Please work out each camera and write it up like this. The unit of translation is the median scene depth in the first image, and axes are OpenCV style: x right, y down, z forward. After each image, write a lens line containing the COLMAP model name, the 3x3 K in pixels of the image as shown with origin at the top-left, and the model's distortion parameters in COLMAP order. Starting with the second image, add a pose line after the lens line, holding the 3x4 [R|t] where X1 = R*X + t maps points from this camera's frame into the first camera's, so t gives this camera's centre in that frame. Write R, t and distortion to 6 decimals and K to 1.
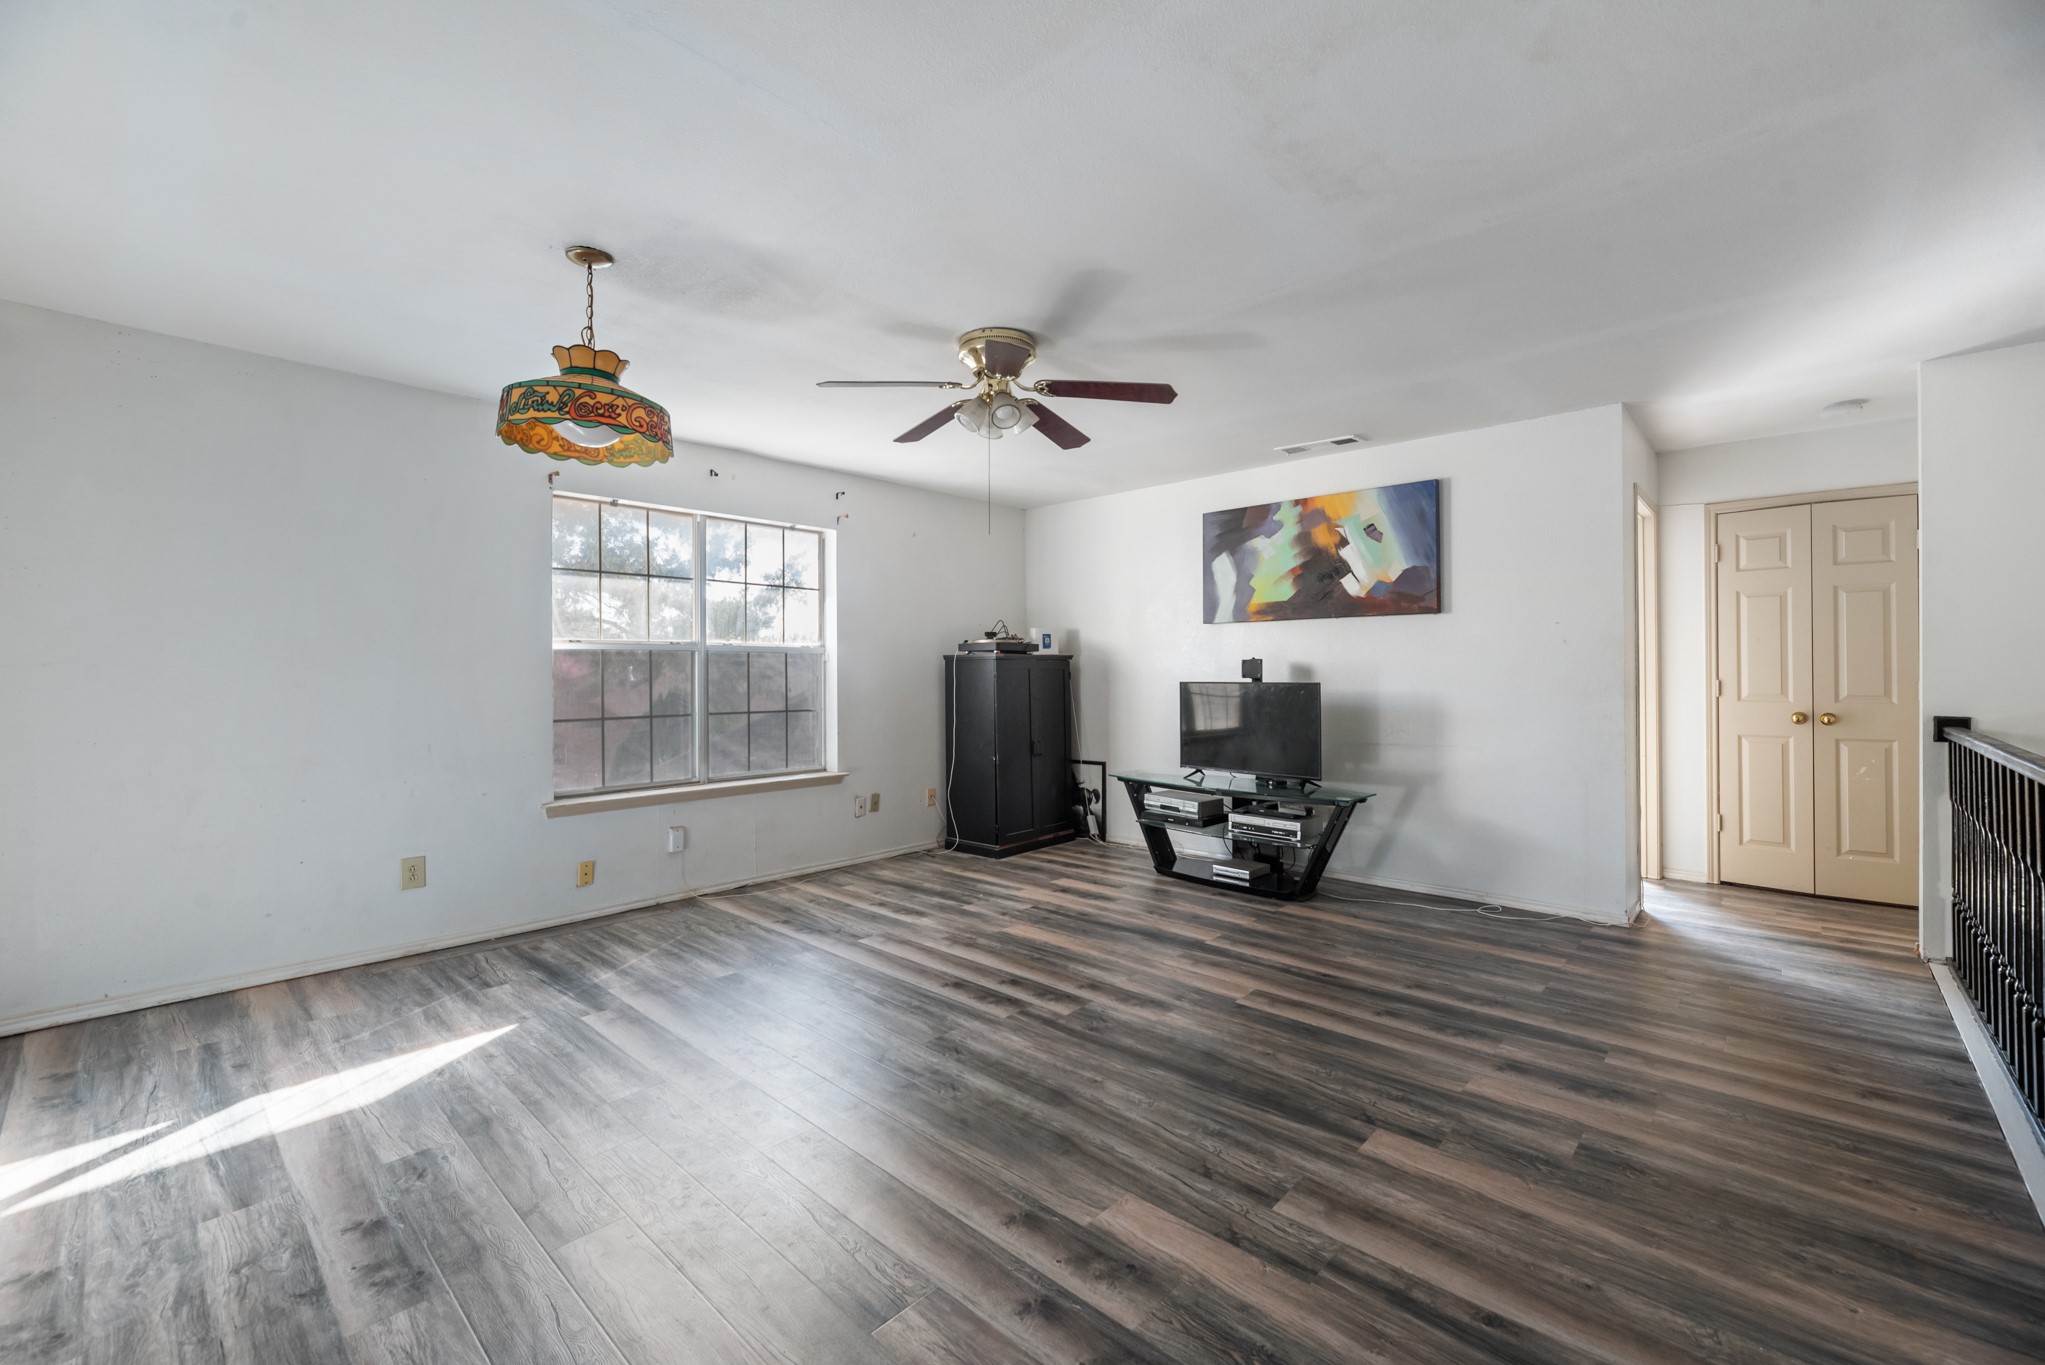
lens RADIAL K [[836.8, 0, 1021.2], [0, 836.8, 671.2], [0, 0, 1]] dist [-0.002916, 0.001049]
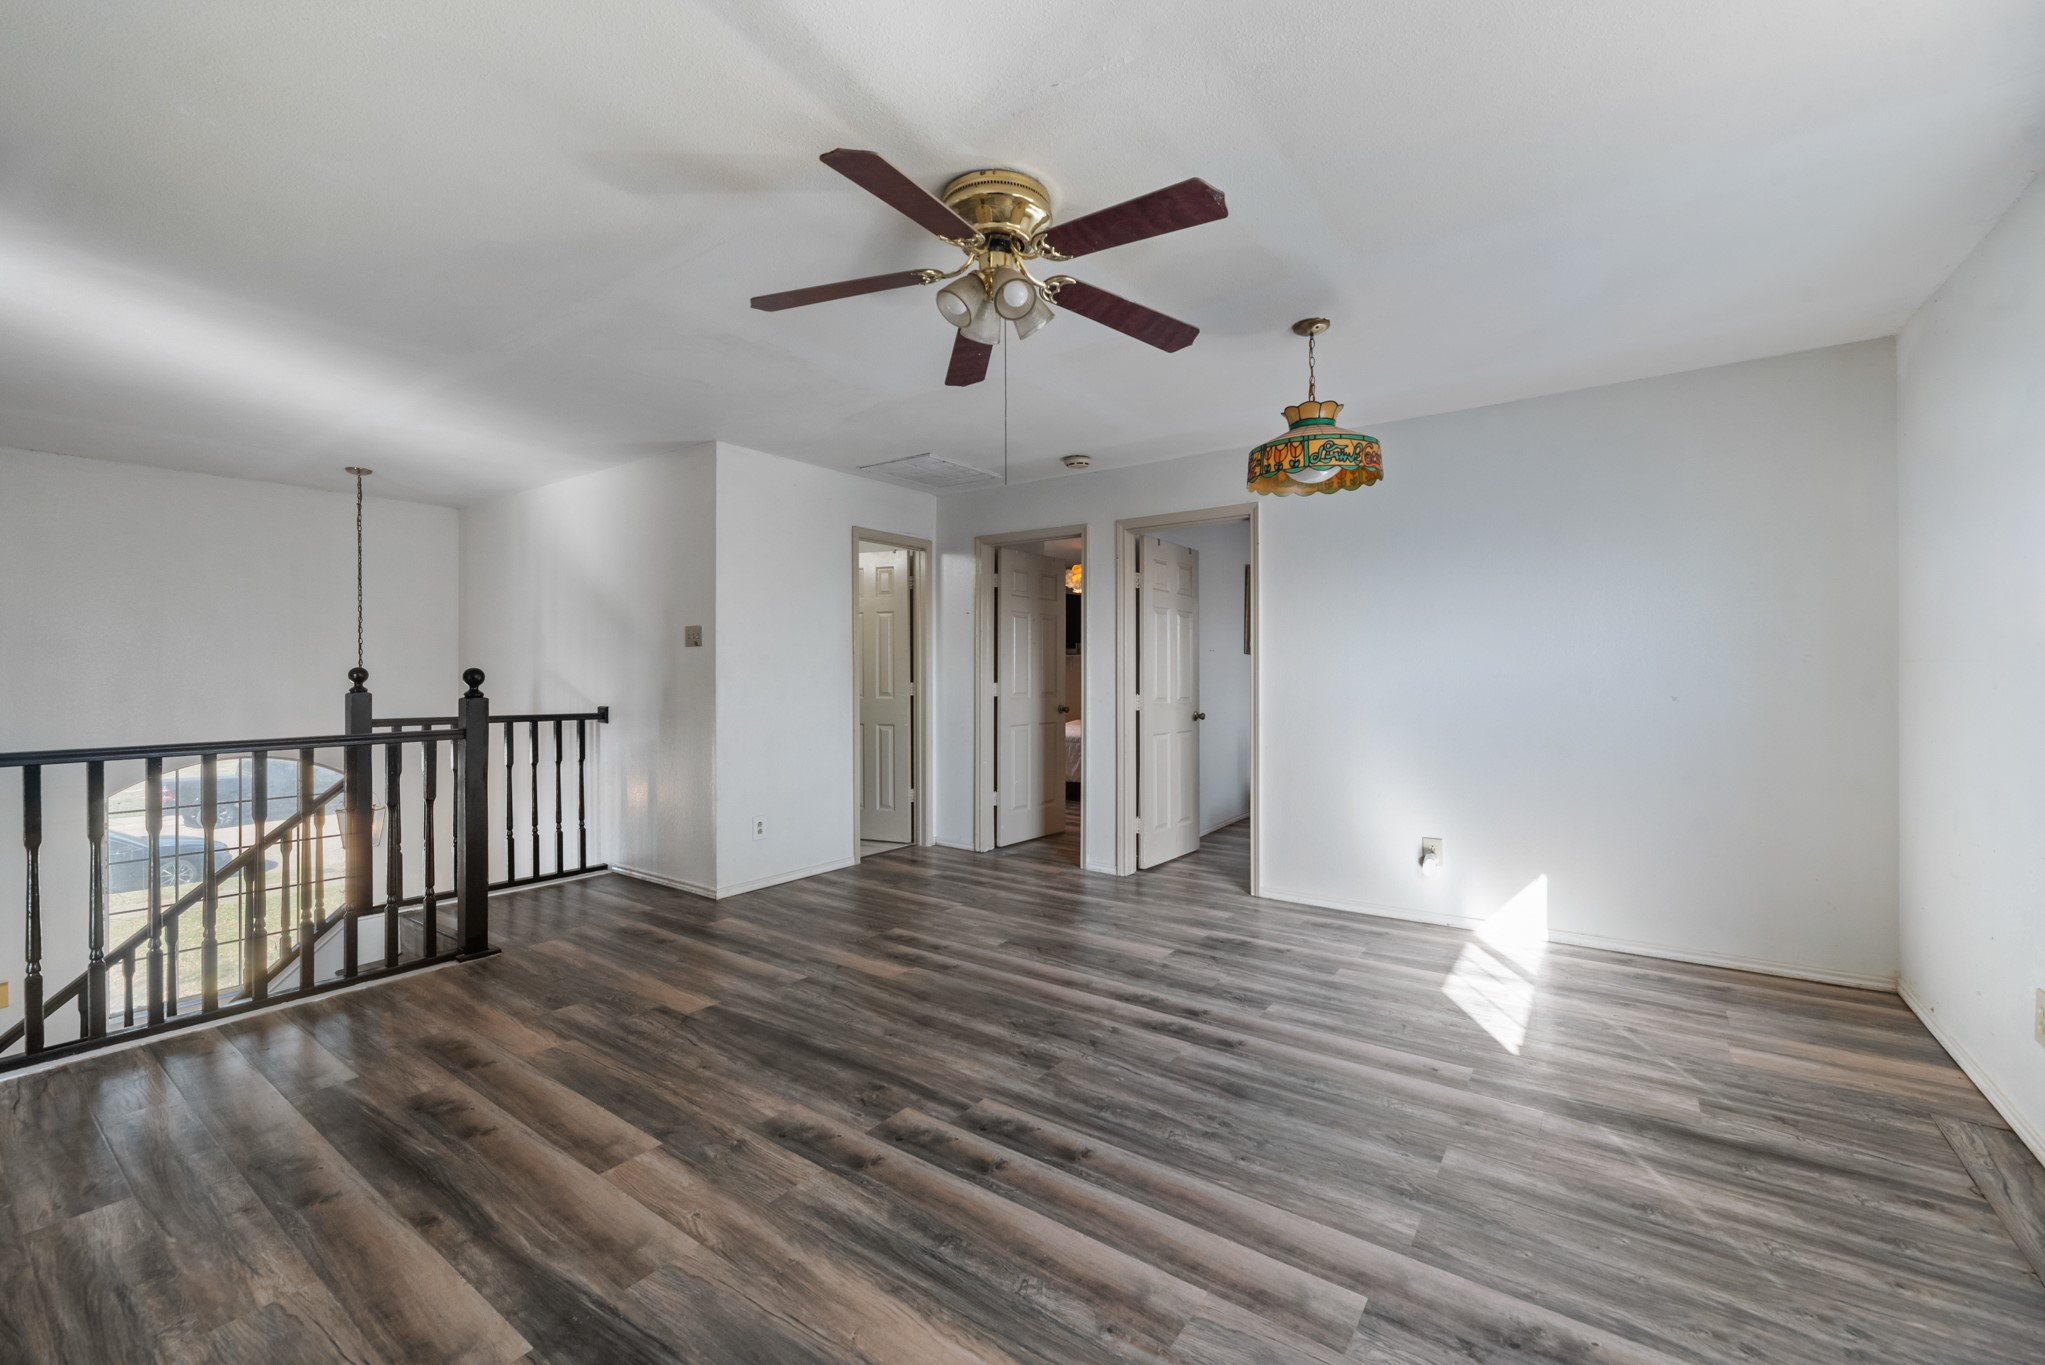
lens RADIAL K [[836.8, 0, 1025.1], [0, 836.8, 675.4], [0, 0, 1]] dist [-0.002916, 0.001049]
pose [[-0.992168, 0.006732, -0.124730, 0.038609], [0.006102, 0.999967, 0.005426, -0.001507], [0.124762, 0.004623, -0.992176, 1.778827]]
